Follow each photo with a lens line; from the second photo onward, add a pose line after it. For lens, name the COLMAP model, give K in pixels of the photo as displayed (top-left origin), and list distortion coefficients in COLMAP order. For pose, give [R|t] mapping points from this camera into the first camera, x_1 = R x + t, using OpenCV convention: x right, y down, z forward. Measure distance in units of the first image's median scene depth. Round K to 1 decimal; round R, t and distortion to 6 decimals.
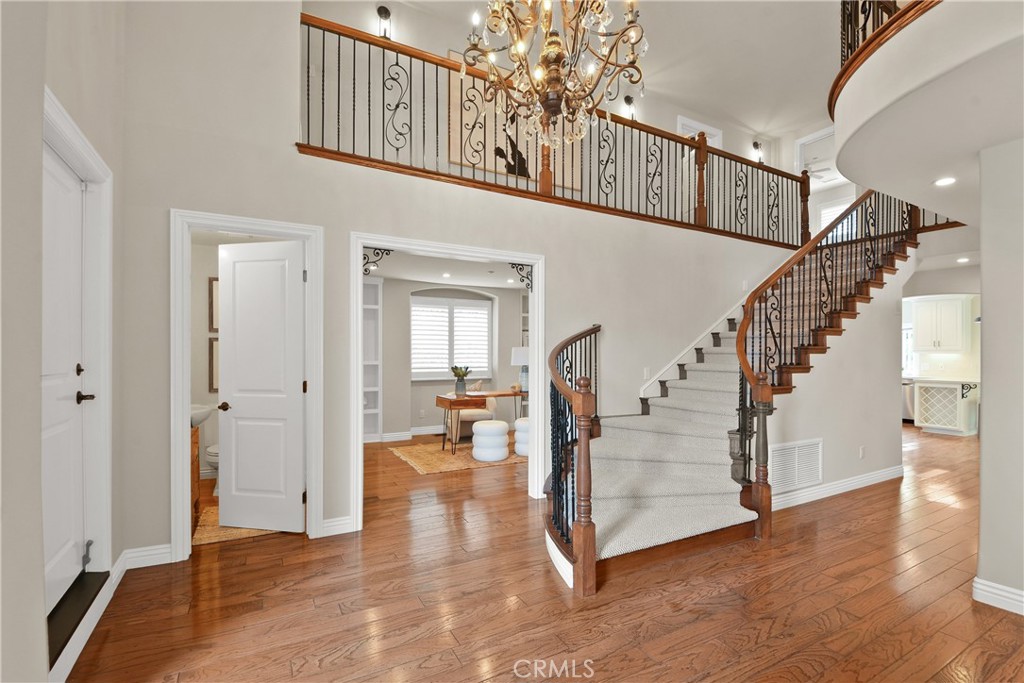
lens RADIAL K [[465.6, 0, 511.9], [0, 465.6, 348.4], [0, 0, 1]] dist [0.003169, 0.000065]
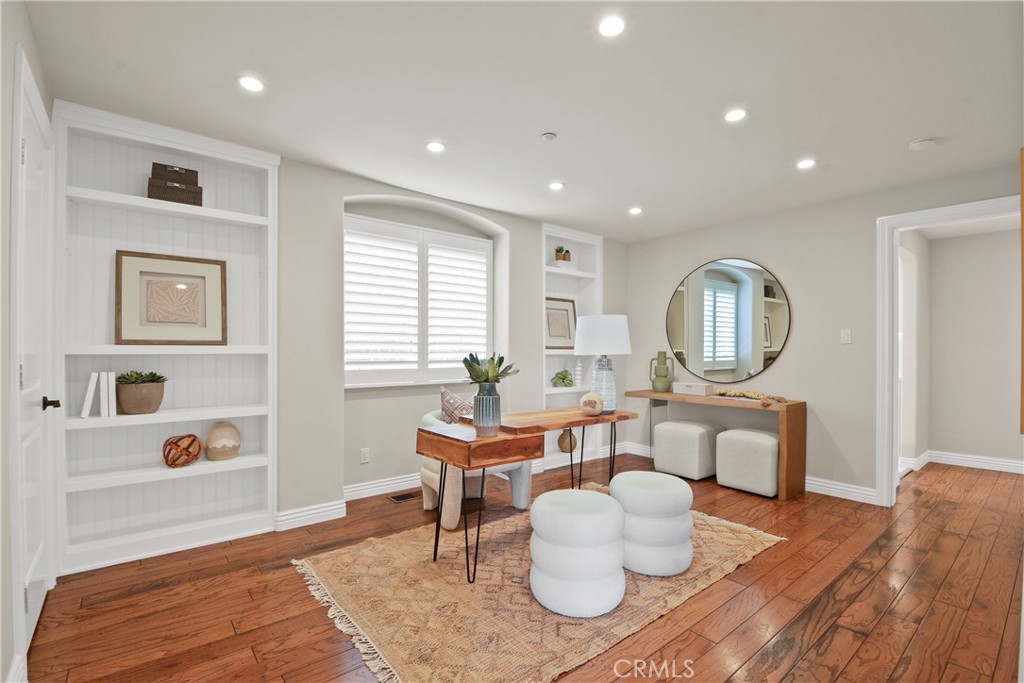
lens RADIAL K [[465.6, 0, 513.5], [0, 465.6, 346.4], [0, 0, 1]] dist [0.003169, 0.000065]
pose [[0.982963, 0.002822, 0.183782, -0.137519], [-0.003561, 0.999987, 0.003692, 0.024405], [-0.183769, -0.004283, 0.982960, 0.514851]]
